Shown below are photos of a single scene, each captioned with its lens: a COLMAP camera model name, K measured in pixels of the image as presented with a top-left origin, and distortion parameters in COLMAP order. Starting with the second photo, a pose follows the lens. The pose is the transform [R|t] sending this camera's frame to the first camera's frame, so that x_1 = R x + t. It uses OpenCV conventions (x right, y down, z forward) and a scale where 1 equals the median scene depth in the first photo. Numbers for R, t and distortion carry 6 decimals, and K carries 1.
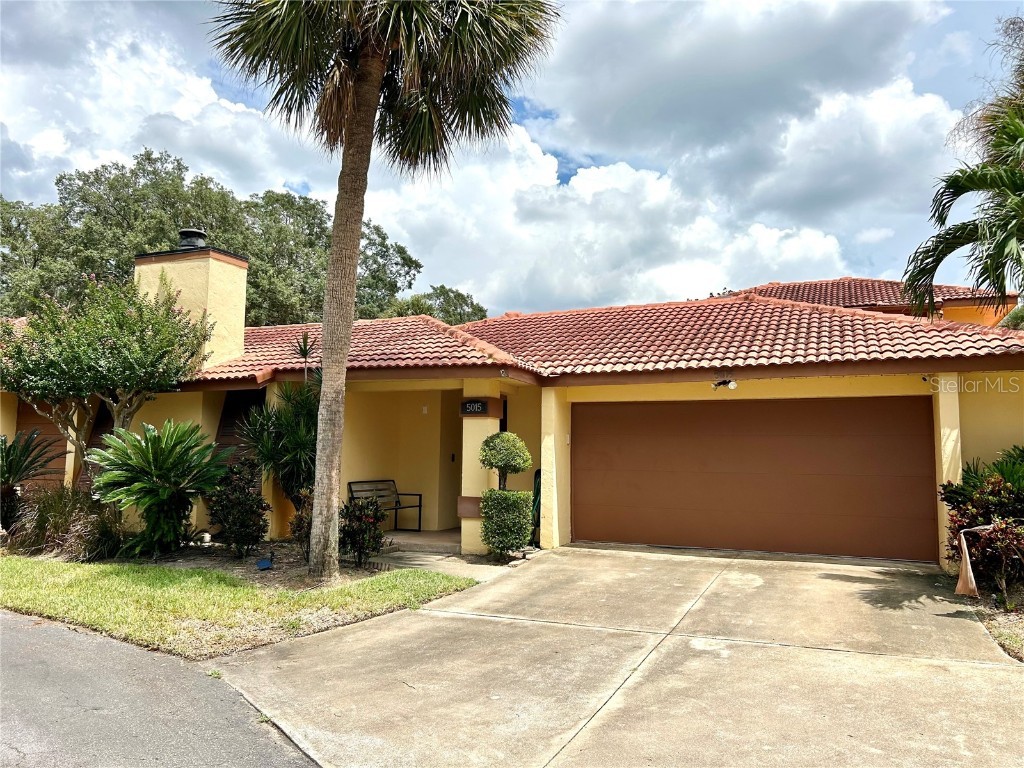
lens RADIAL K [[780.0, 0, 510.7], [0, 780.0, 382.3], [0, 0, 1]] dist [0.030104, -0.041830]
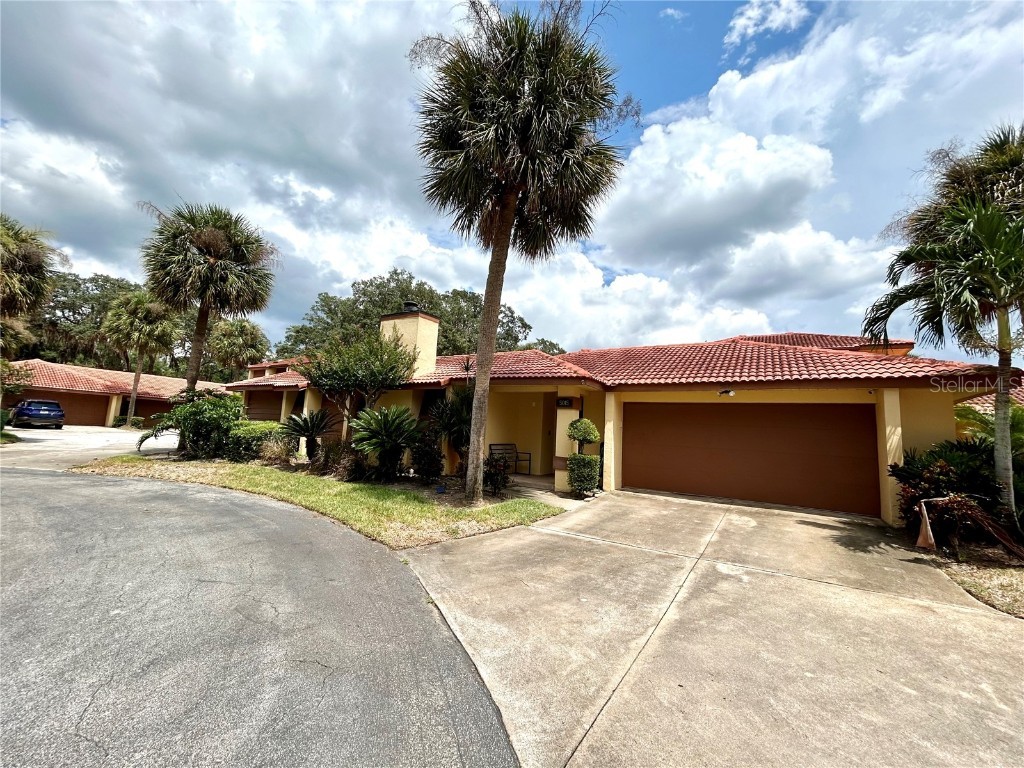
lens RADIAL K [[410.7, 0, 517.3], [0, 410.7, 381.1], [0, 0, 1]] dist [-0.012698, 0.000366]
pose [[0.989661, 0.023707, -0.141456, -0.025965], [-0.027284, 0.999354, -0.023405, 0.010019], [0.140810, 0.027022, 0.989668, 0.128264]]
